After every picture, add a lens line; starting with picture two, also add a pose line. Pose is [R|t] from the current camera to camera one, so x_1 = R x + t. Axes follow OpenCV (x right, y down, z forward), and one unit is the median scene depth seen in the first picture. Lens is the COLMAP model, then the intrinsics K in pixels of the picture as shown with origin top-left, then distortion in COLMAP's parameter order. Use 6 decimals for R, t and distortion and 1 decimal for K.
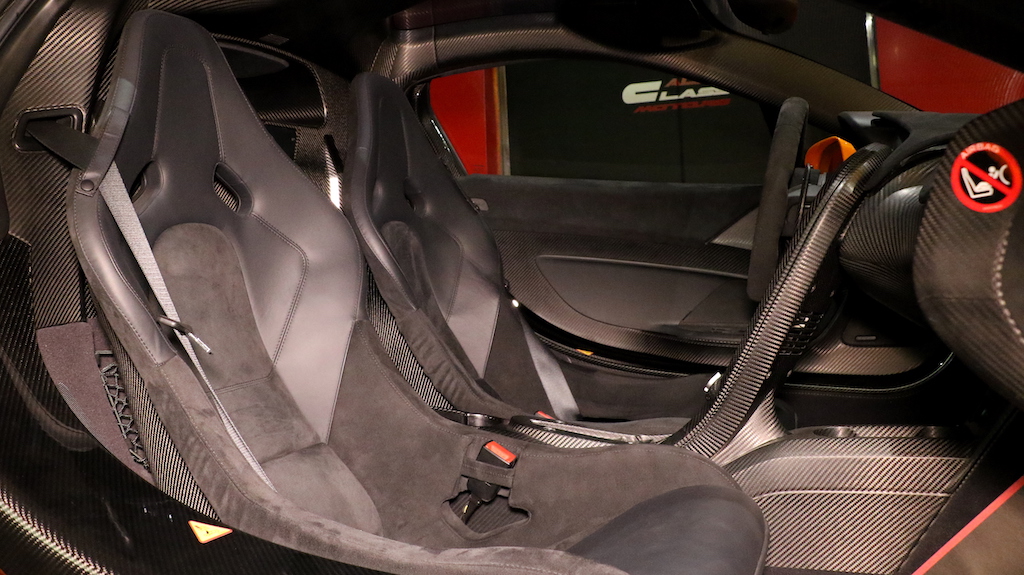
lens RADIAL K [[943.0, 0, 464.7], [0, 943.0, 279.5], [0, 0, 1]] dist [-0.001969, 0.002606]
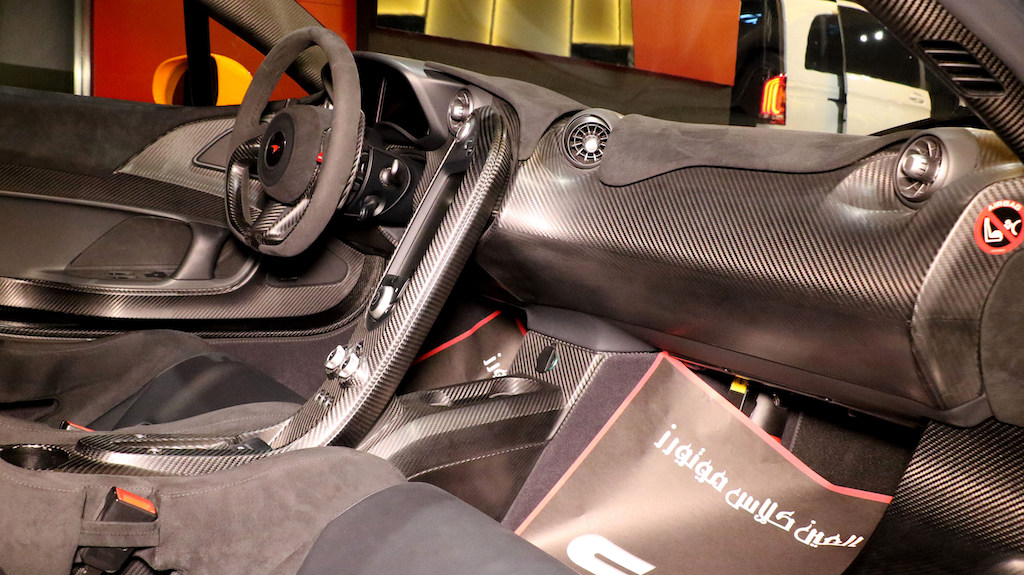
lens RADIAL K [[987.4, 0, 512.0], [0, 987.4, 287.5], [0, 0, 1]] dist [-0.202390, 0.145224]
pose [[0.553609, -0.070736, 0.829767, -0.850107], [-0.035748, 0.993449, 0.108540, -0.141085], [-0.832009, -0.089751, 0.547453, 0.842574]]
